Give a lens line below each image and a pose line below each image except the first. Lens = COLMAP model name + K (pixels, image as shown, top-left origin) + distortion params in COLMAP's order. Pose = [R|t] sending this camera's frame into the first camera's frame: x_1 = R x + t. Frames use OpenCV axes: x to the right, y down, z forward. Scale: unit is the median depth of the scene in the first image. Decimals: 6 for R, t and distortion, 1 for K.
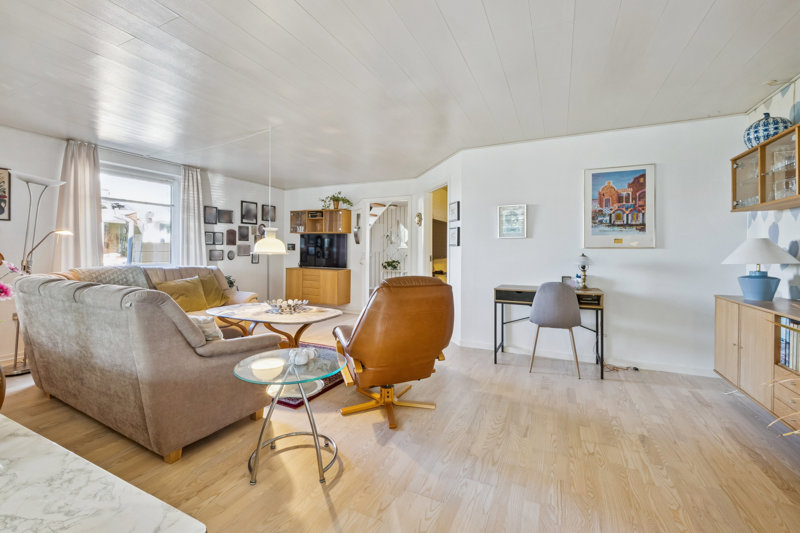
lens RADIAL K [[341.7, 0, 396.4], [0, 341.7, 250.5], [0, 0, 1]] dist [-0.000979, -0.000454]
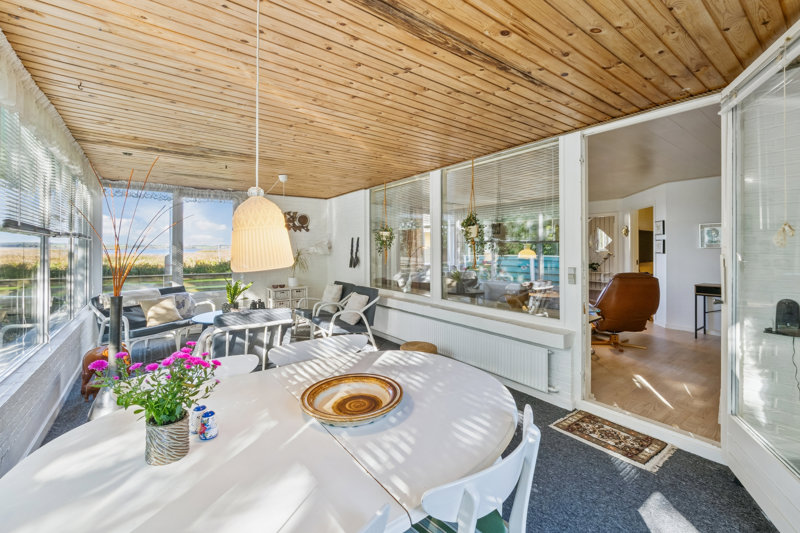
lens RADIAL K [[341.7, 0, 409.7], [0, 341.7, 248.2], [0, 0, 1]] dist [-0.000979, -0.000454]
pose [[0.894021, -0.000309, -0.448025, -0.112303], [-0.002210, 0.999985, -0.005099, -0.025078], [0.448020, 0.005549, 0.894006, -0.662569]]
